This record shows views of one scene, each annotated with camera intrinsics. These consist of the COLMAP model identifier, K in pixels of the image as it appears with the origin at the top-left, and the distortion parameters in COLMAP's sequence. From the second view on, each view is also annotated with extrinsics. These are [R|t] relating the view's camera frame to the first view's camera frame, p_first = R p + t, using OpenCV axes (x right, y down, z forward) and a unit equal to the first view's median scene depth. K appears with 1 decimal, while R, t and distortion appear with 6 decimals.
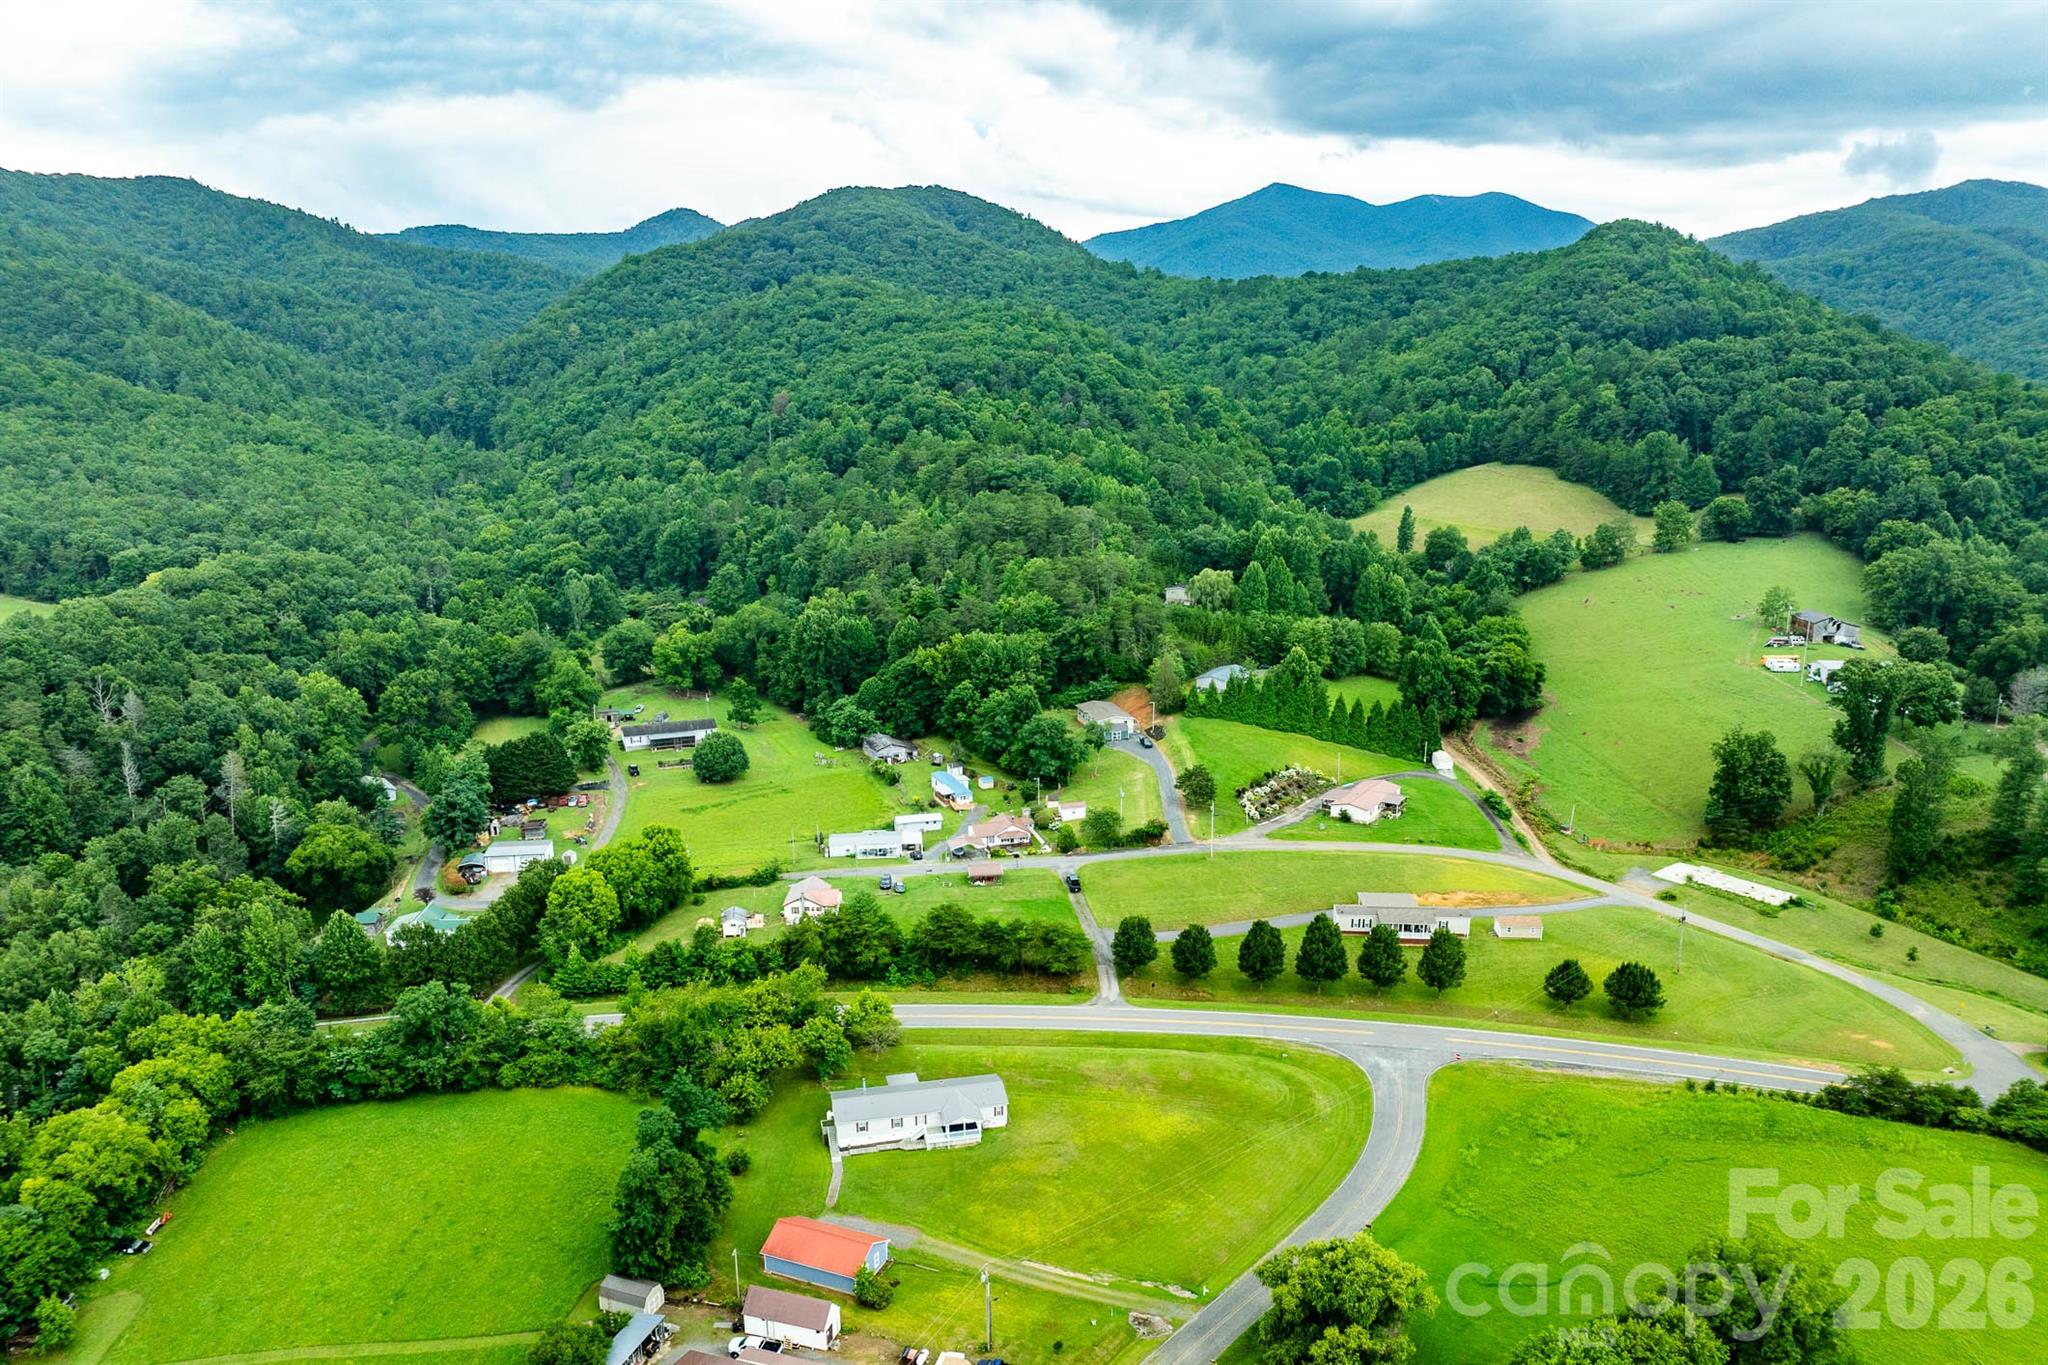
lens RADIAL K [[1432.5, 0, 1024.0], [0, 1432.5, 682.5], [0, 0, 1]] dist [-0.029940, -0.008553]
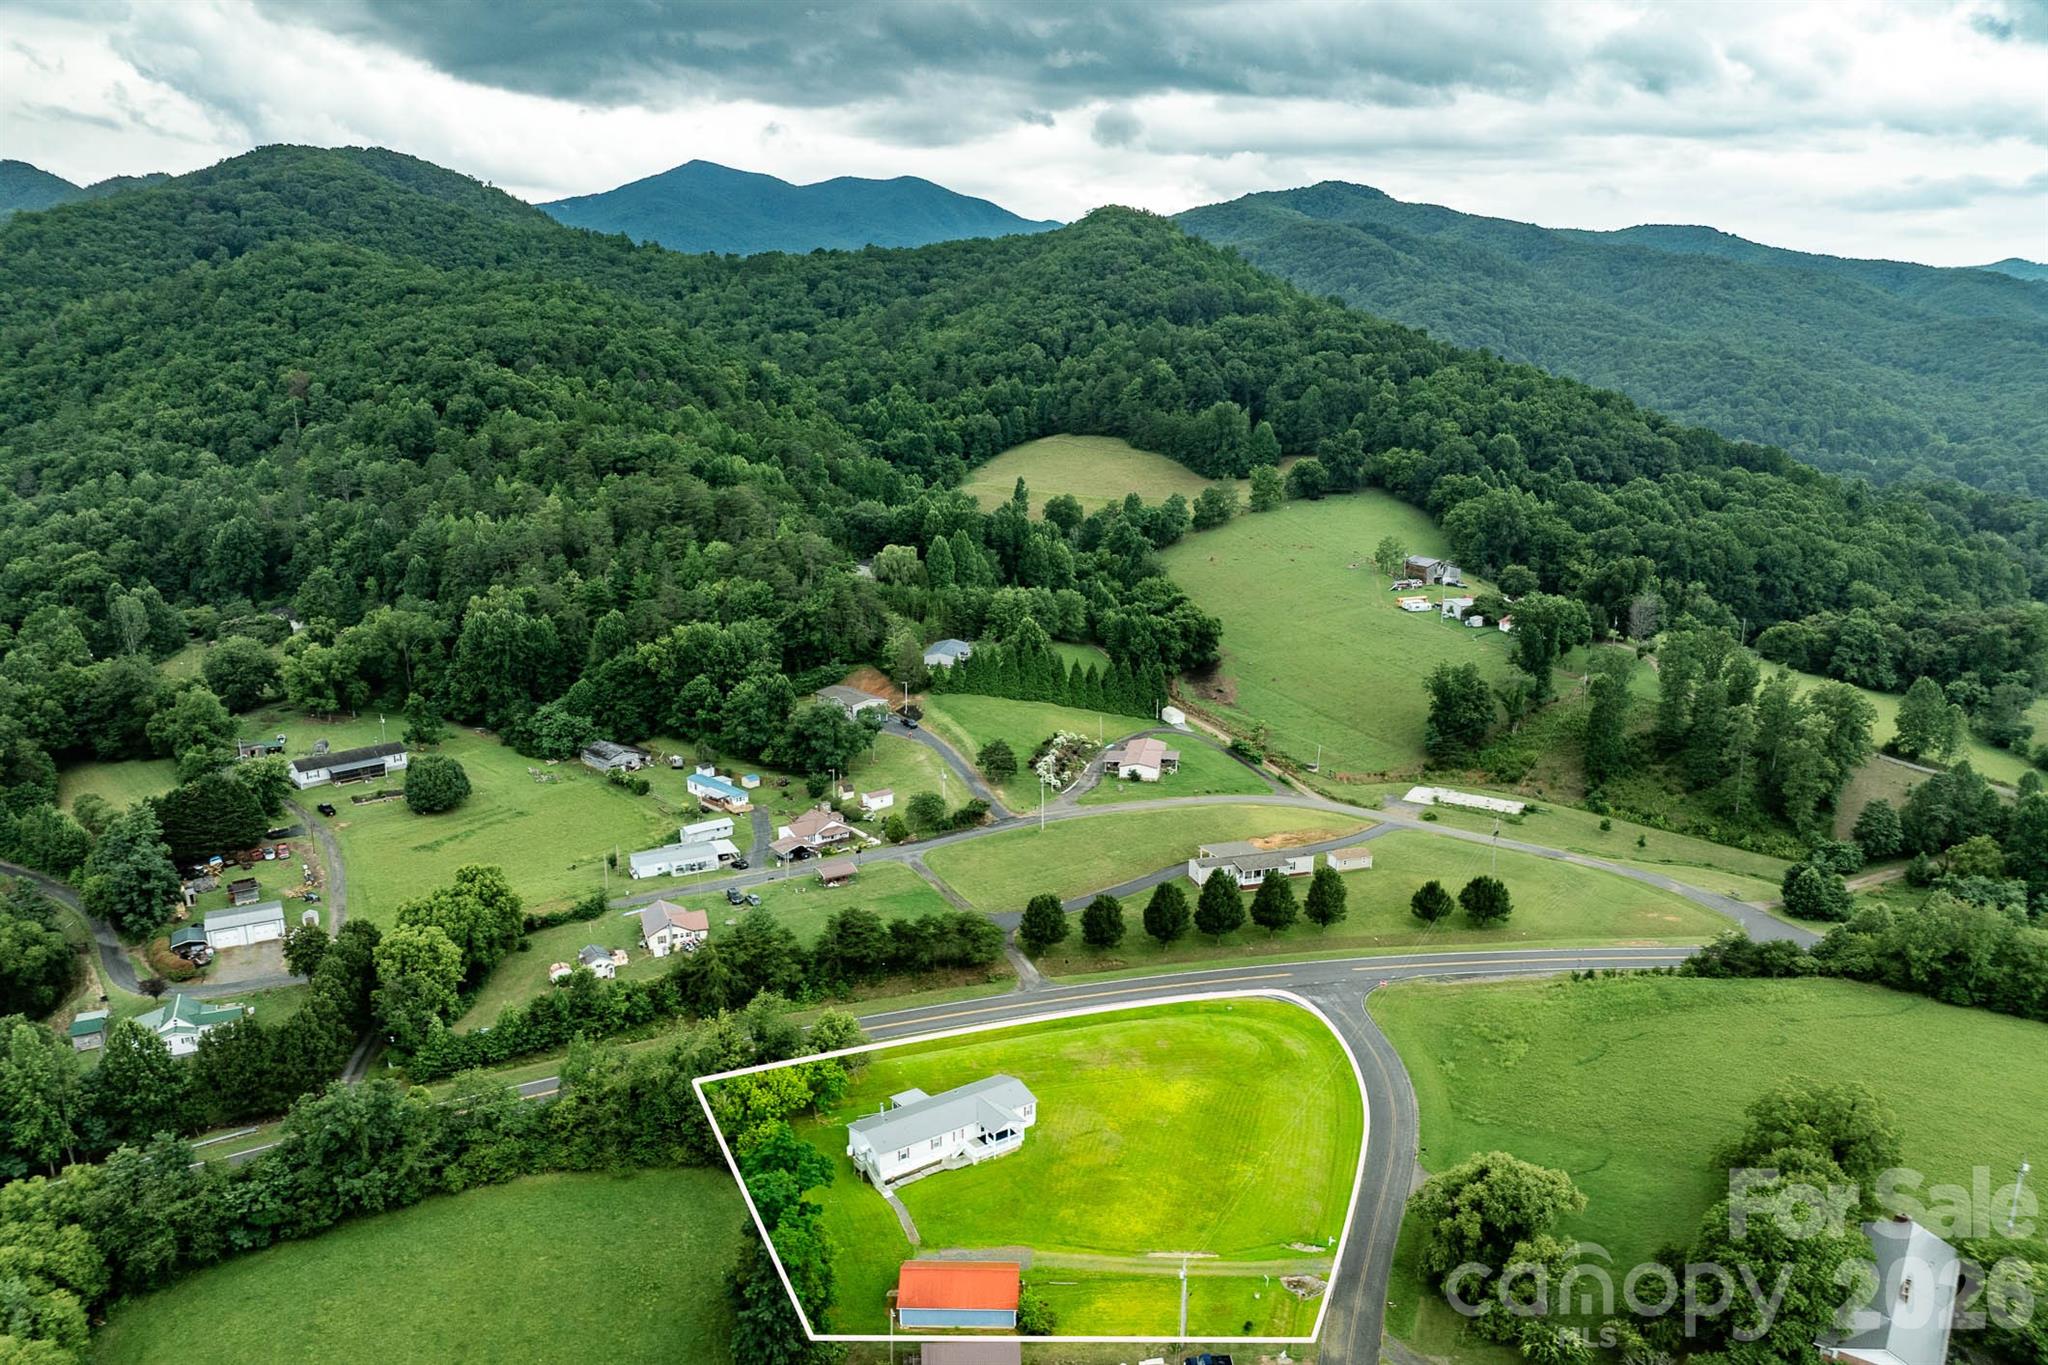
lens RADIAL K [[1433.5, 0, 1024.0], [0, 1433.5, 682.5], [0, 0, 1]] dist [-0.037284, 0.003170]
pose [[0.931355, -0.079847, 0.355250, -0.167820], [0.074947, 0.996807, 0.027555, -0.006143], [-0.356316, 0.000962, 0.934365, 0.053064]]
